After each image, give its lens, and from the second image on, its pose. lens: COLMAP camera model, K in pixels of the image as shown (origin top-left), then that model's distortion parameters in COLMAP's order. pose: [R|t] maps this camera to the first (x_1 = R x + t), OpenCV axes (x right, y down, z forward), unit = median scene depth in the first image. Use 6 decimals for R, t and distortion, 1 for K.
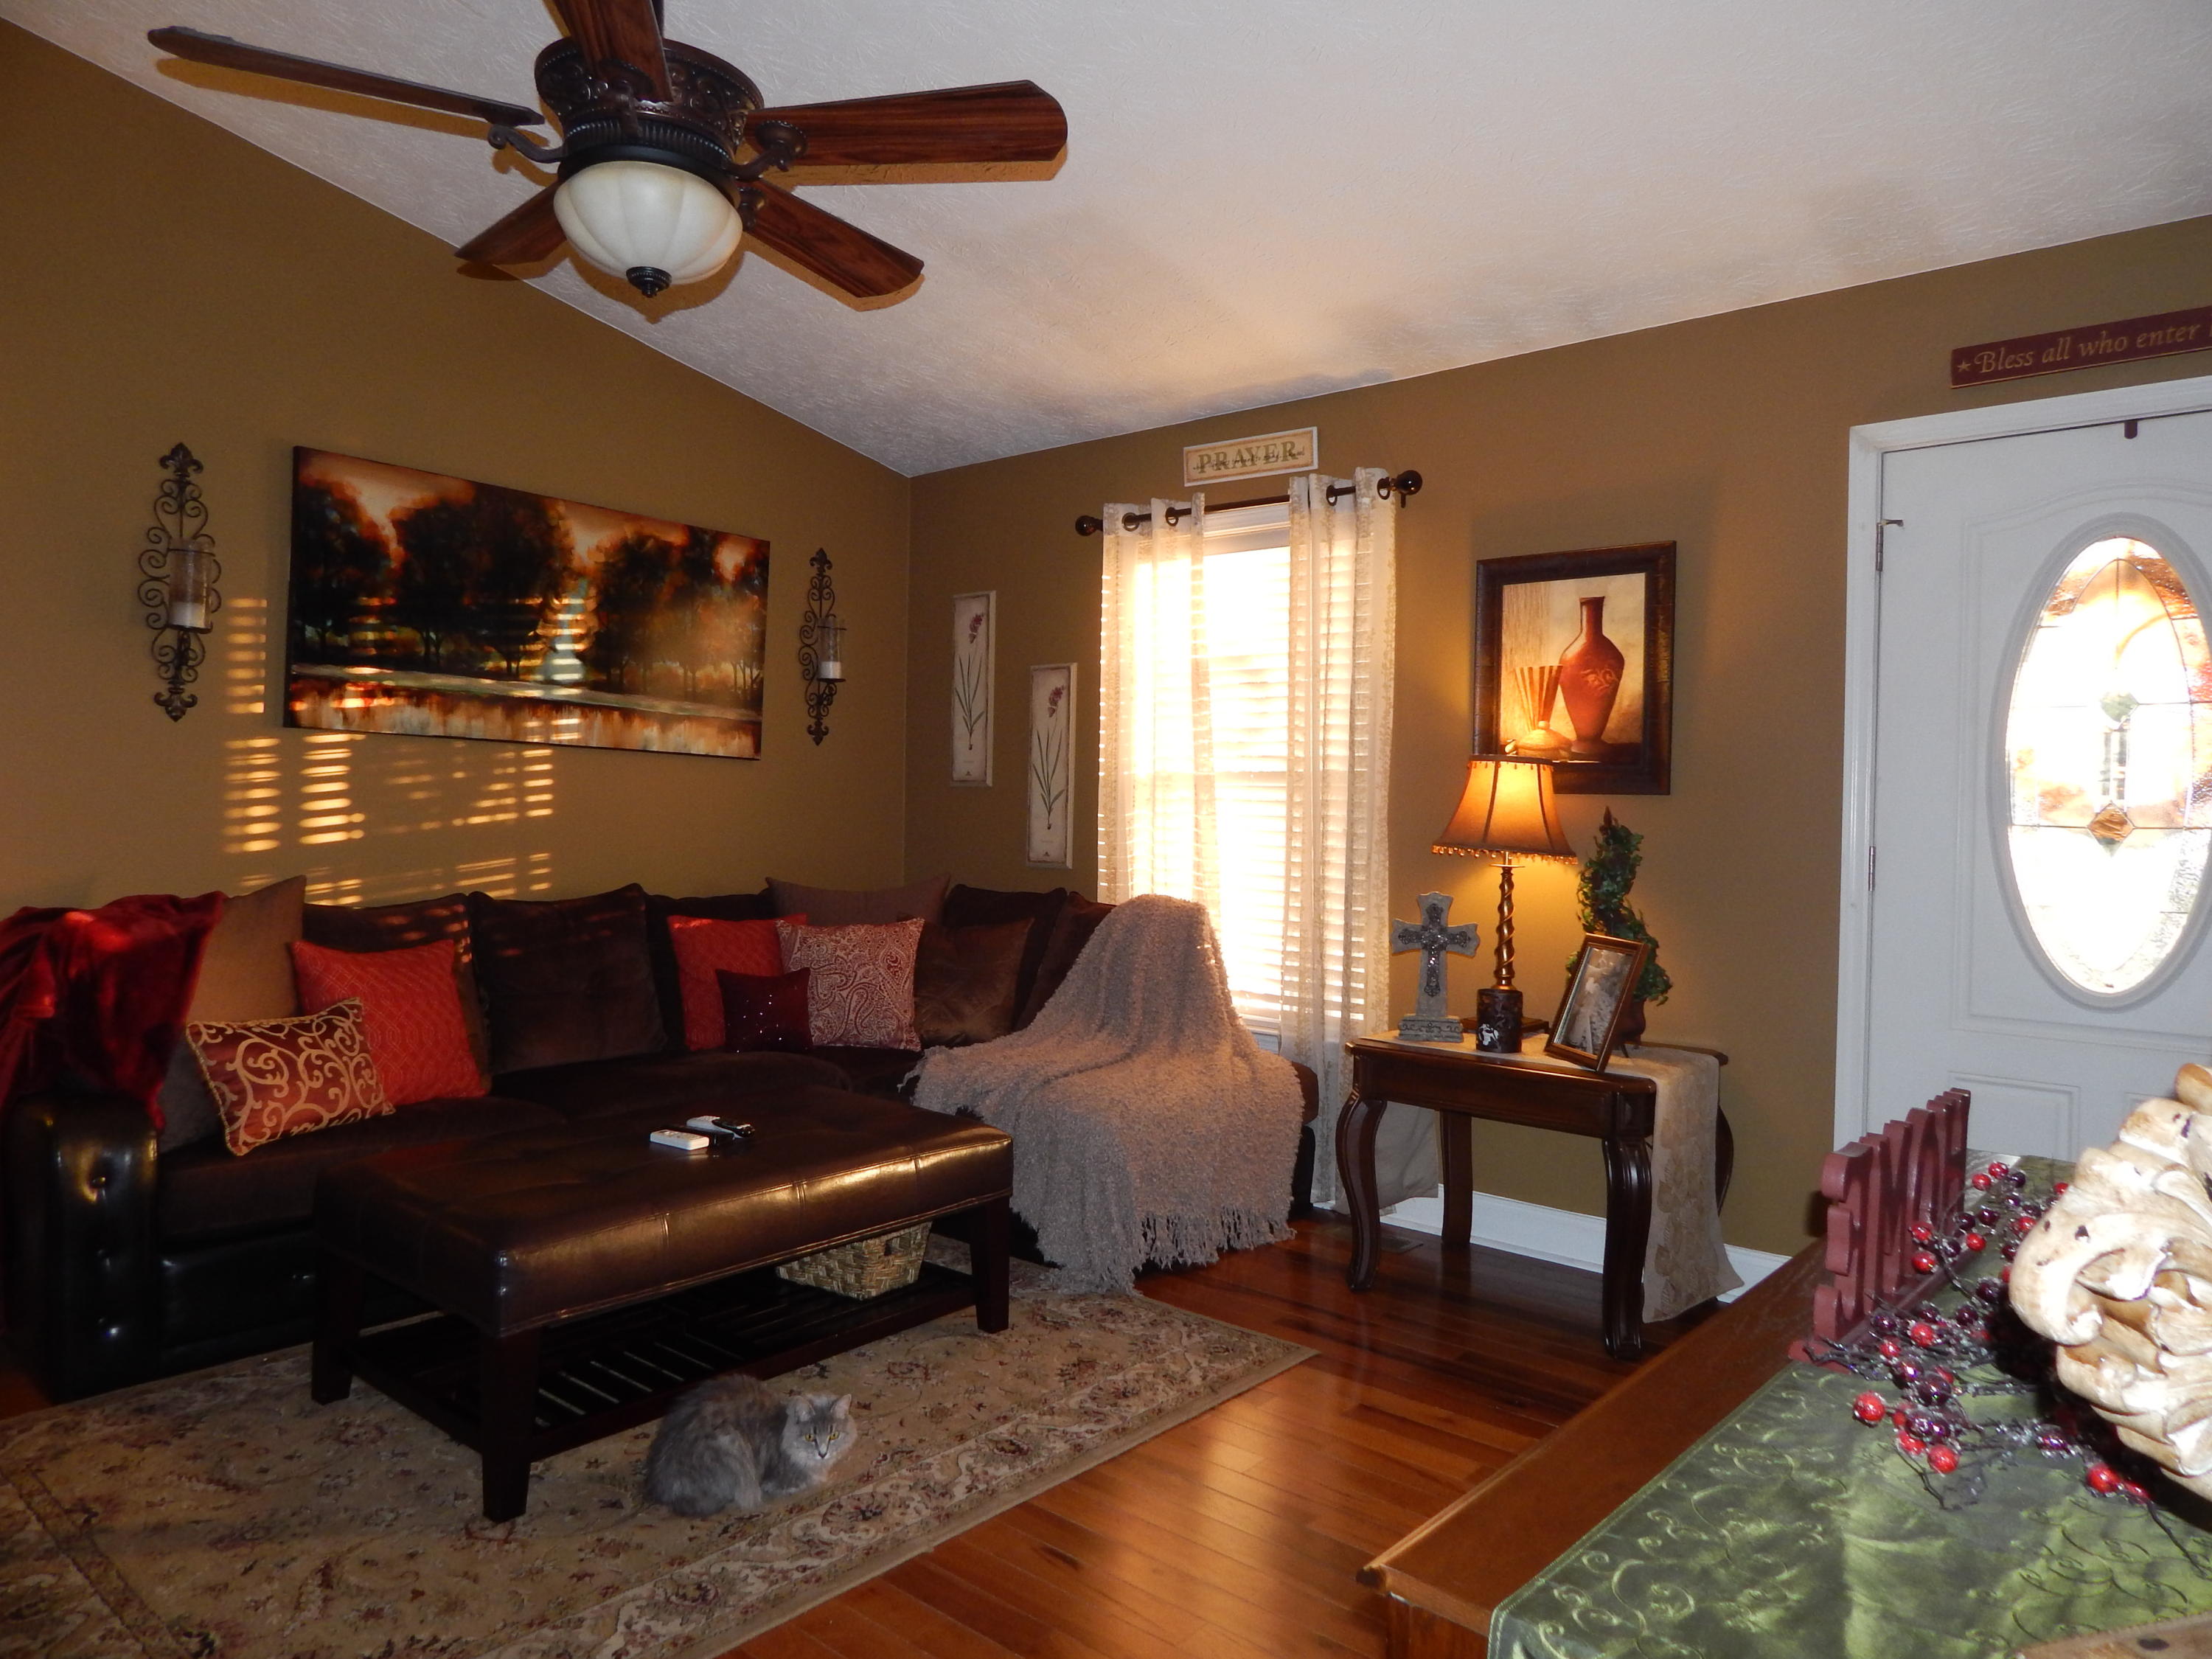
lens RADIAL K [[1453.7, 0, 1106.6], [0, 1453.7, 826.6], [0, 0, 1]] dist [0.005439, -0.005878]
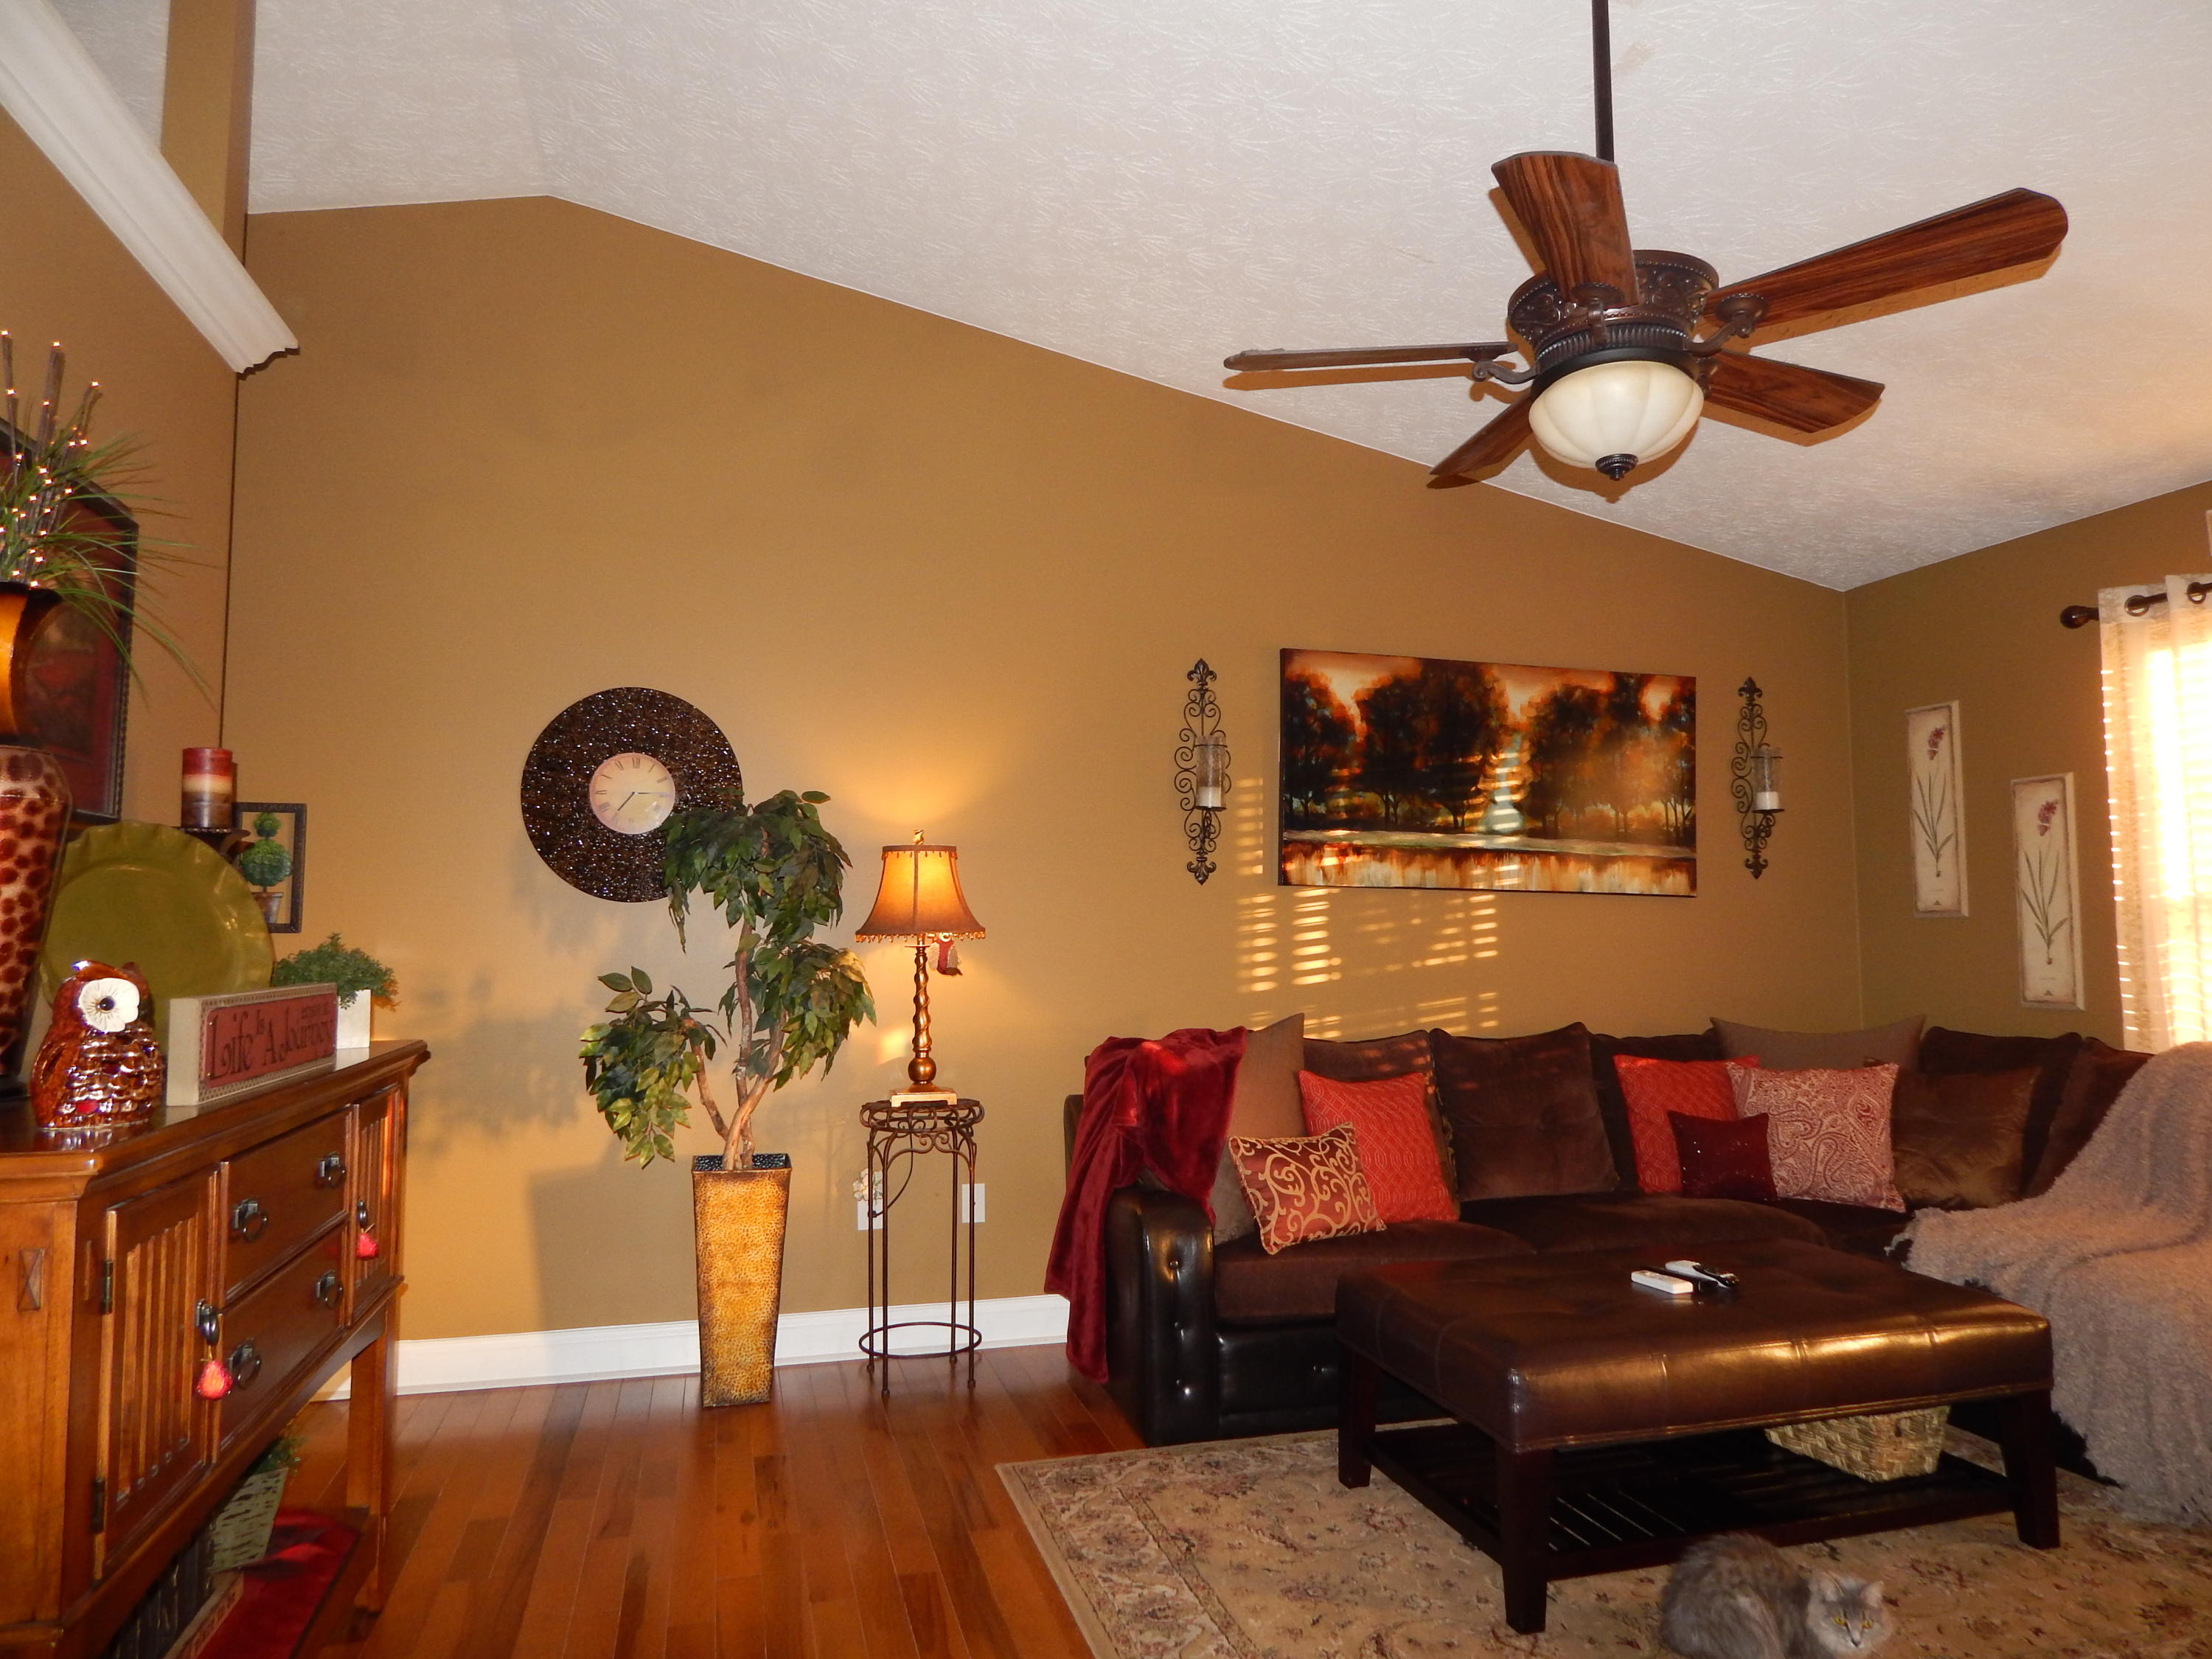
lens RADIAL K [[1453.7, 0, 1111.5], [0, 1453.7, 824.5], [0, 0, 1]] dist [0.005439, -0.005878]
pose [[0.832119, -0.063763, -0.550920, -0.028662], [0.012130, 0.995224, -0.096864, -0.005215], [0.554465, 0.073920, 0.828918, -0.054106]]
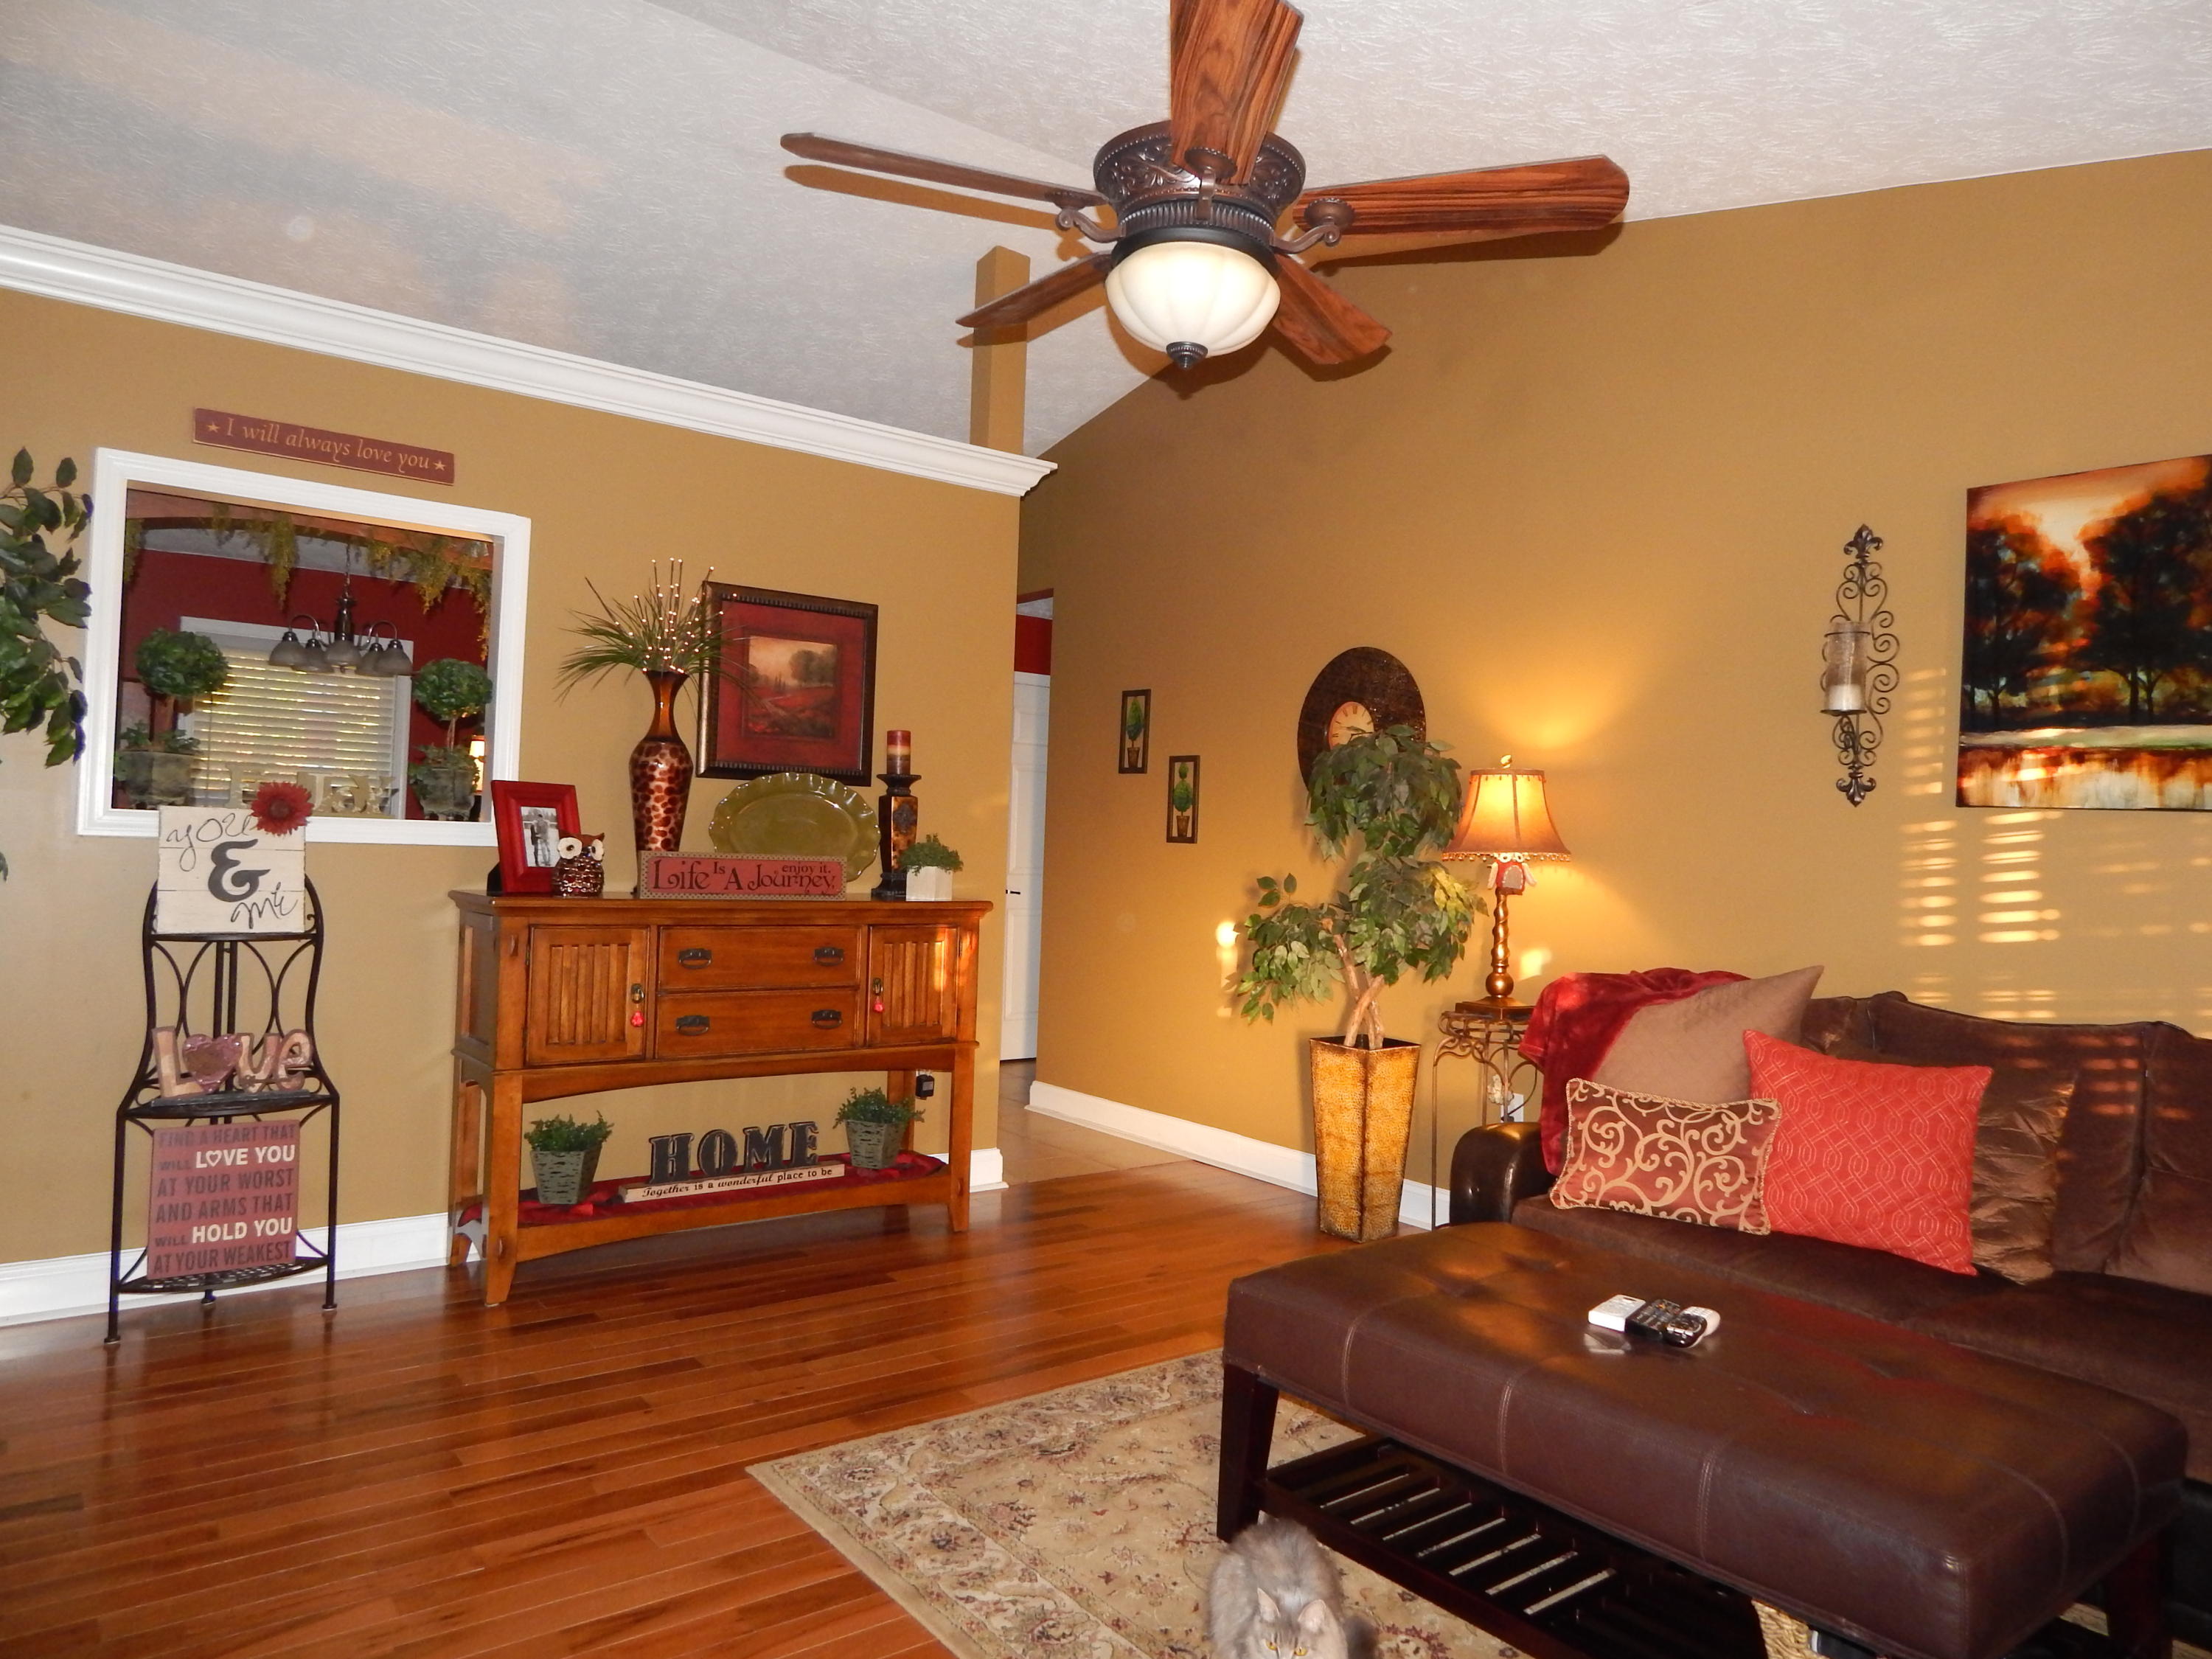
lens RADIAL K [[1453.7, 0, 1116.7], [0, 1453.7, 826.3], [0, 0, 1]] dist [0.005439, -0.005878]
pose [[-0.198704, -0.040789, -0.979210, 0.419075], [-0.053975, 0.998073, -0.030622, -0.002337], [0.978572, 0.046768, -0.200523, 0.707900]]
